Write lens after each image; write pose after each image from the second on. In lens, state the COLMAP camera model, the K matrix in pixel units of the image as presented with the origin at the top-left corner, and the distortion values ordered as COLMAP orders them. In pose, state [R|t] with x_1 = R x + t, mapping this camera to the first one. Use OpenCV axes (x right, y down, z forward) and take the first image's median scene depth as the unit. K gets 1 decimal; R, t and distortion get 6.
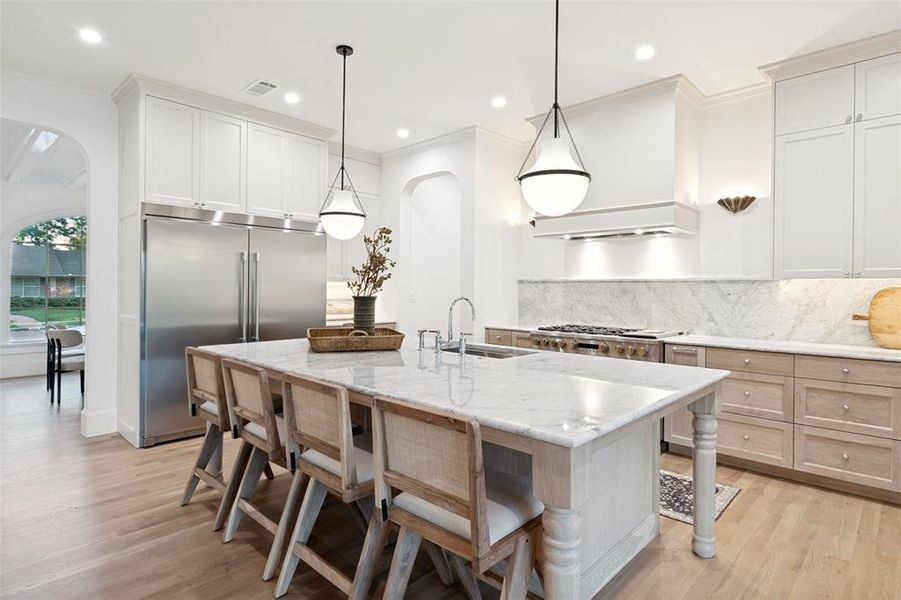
lens RADIAL K [[479.0, 0, 451.9], [0, 479.0, 287.5], [0, 0, 1]] dist [0.000350, -0.000087]
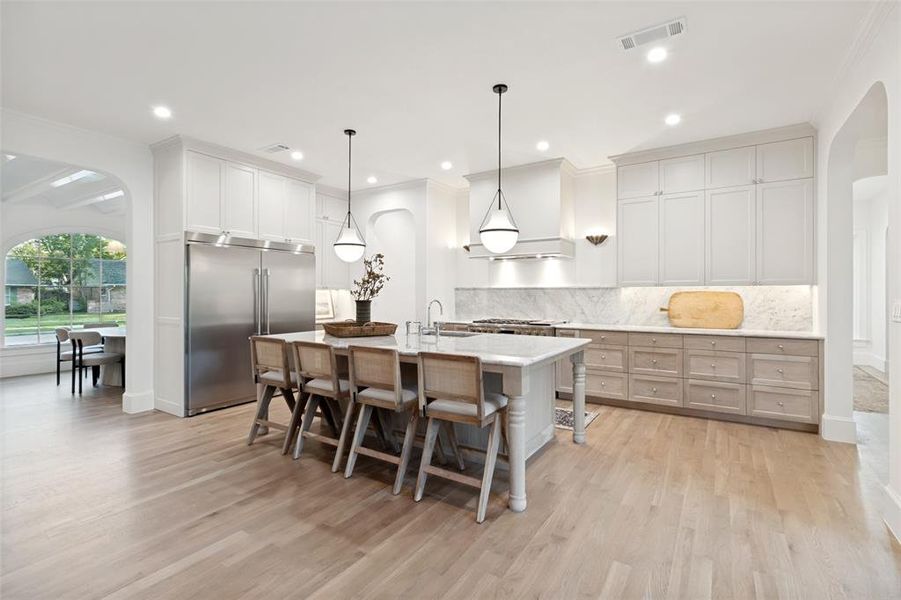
lens RADIAL K [[419.0, 0, 453.8], [0, 419.0, 291.2], [0, 0, 1]] dist [-0.001121, -0.000679]
pose [[0.981312, -0.006805, 0.192302, -0.156157], [0.007546, 0.999967, -0.003122, -0.003398], [-0.192274, 0.004515, 0.981331, -0.303528]]
